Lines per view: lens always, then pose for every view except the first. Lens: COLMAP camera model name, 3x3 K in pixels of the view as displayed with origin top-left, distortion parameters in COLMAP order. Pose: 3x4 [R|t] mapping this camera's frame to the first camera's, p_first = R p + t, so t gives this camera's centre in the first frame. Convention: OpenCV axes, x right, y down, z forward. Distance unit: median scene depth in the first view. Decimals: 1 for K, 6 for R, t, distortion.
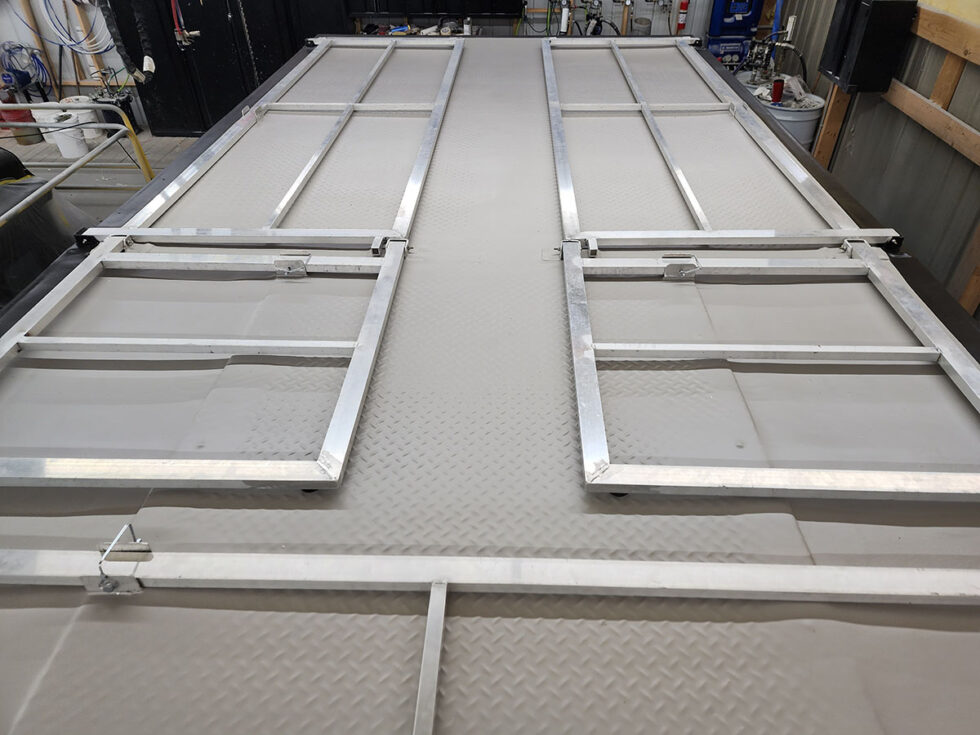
lens RADIAL K [[660.0, 0, 505.5], [0, 660.0, 380.2], [0, 0, 1]] dist [0.048864, -0.045850]
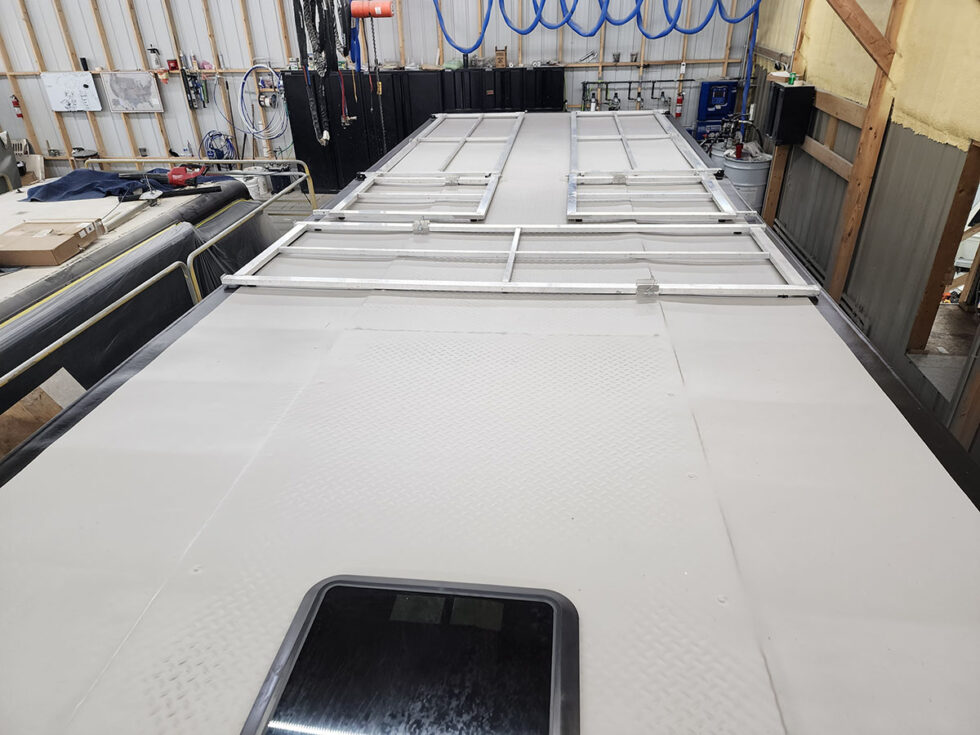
lens RADIAL K [[660.7, 0, 490.0], [0, 660.7, 367.5], [0, 0, 1]] dist [0.048744, -0.045756]
pose [[0.995418, 0.020920, -0.093298, 0.015698], [-0.035685, 0.986549, -0.159526, 0.283272], [0.088705, 0.162125, 0.982775, -0.396554]]
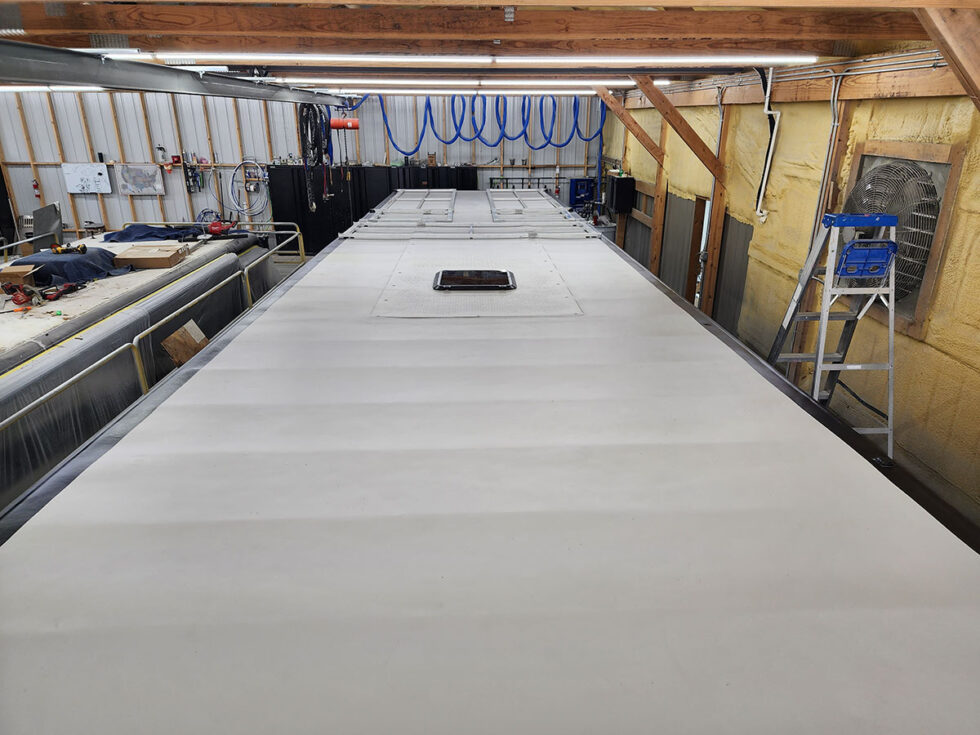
lens RADIAL K [[660.0, 0, 505.5], [0, 660.0, 380.2], [0, 0, 1]] dist [0.048864, -0.045850]
pose [[0.997613, -0.022159, 0.065401, -0.040336], [0.040493, 0.954907, -0.294131, 0.700378], [-0.055934, 0.296077, 0.953525, -0.905964]]
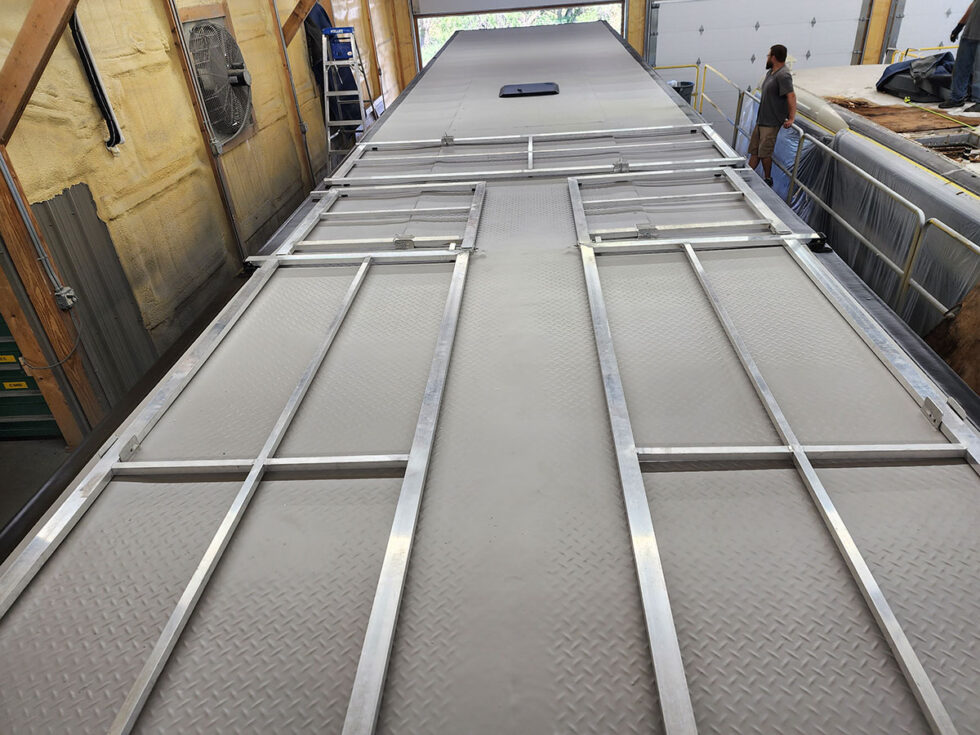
lens RADIAL K [[660.7, 0, 490.0], [0, 660.7, 367.5], [0, 0, 1]] dist [0.048744, -0.045756]
pose [[-0.997351, 0.039989, 0.060765, -0.010919], [0.070672, 0.334772, 0.939645, -0.520157], [0.017233, 0.941450, -0.336711, 0.601943]]
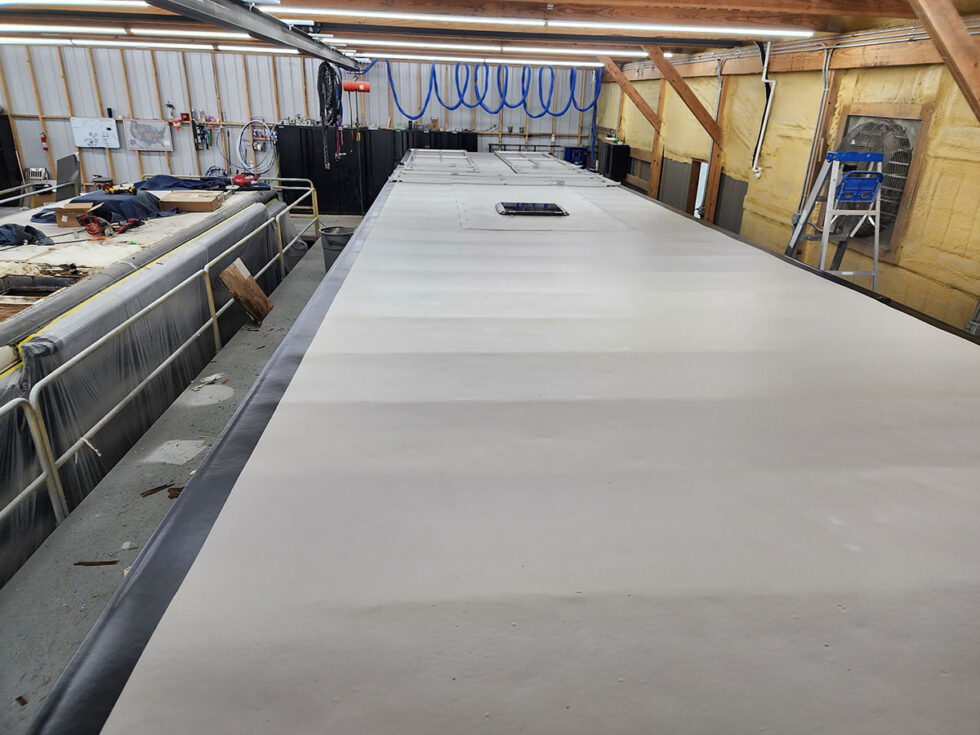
lens RADIAL K [[662.5, 0, 508.1], [0, 662.5, 368.1], [0, 0, 1]] dist [0.045180, -0.041541]
pose [[0.992533, -0.013225, 0.121260, -0.172377], [0.047097, 0.958566, -0.280952, 0.829976], [-0.112520, 0.284565, 0.952030, -1.013780]]
